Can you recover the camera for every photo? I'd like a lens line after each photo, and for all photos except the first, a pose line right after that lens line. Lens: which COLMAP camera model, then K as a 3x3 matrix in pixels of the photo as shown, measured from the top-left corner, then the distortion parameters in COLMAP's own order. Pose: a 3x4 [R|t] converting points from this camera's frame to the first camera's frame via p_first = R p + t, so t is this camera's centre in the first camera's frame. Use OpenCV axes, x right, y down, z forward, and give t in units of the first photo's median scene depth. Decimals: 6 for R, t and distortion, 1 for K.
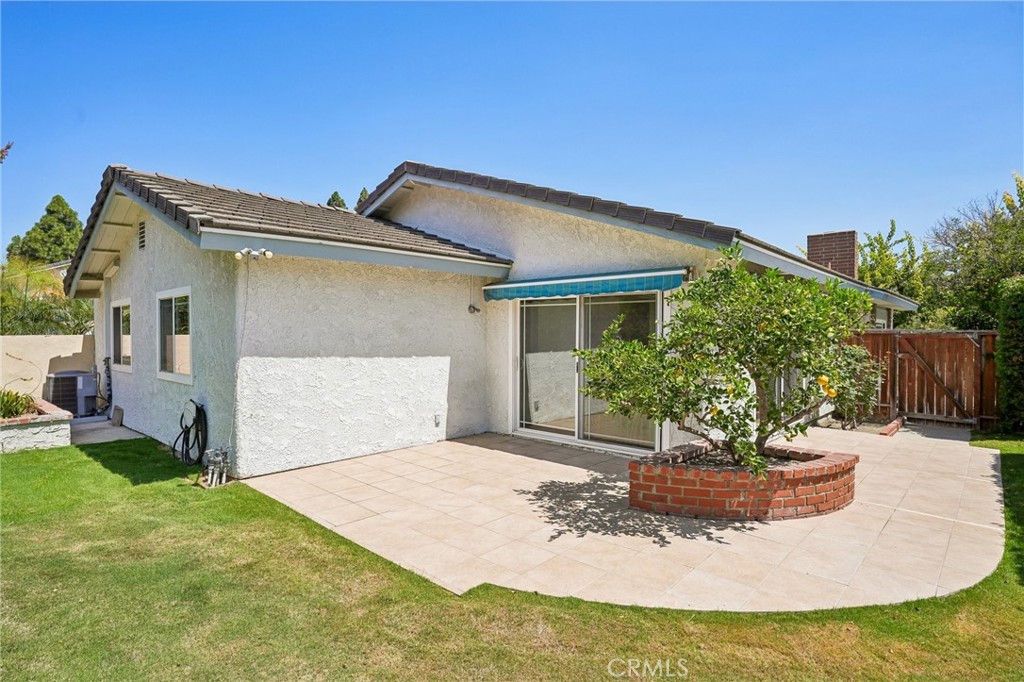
lens RADIAL K [[541.9, 0, 512.0], [0, 541.9, 341.0], [0, 0, 1]] dist [-0.001301, -0.000060]
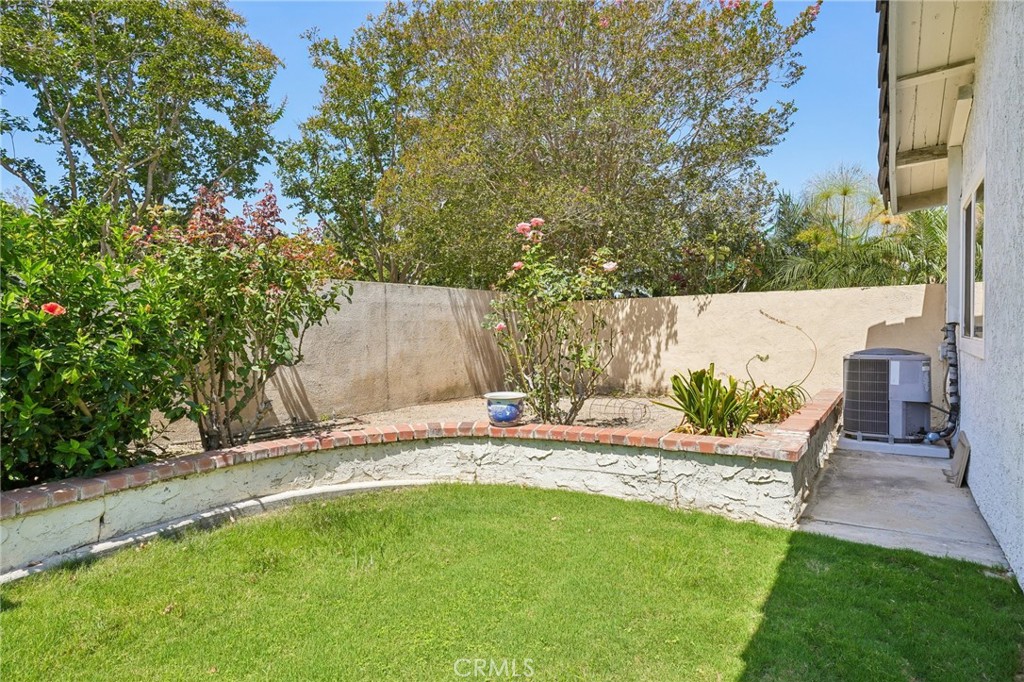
lens RADIAL K [[568.6, 0, 512.0], [0, 568.6, 341.0], [0, 0, 1]] dist [-0.002769, 0.000253]
pose [[0.161810, 0.024253, -0.986524, -0.337330], [-0.000866, 0.999701, 0.024435, 0.034787], [0.986821, -0.003099, 0.161783, 0.561523]]
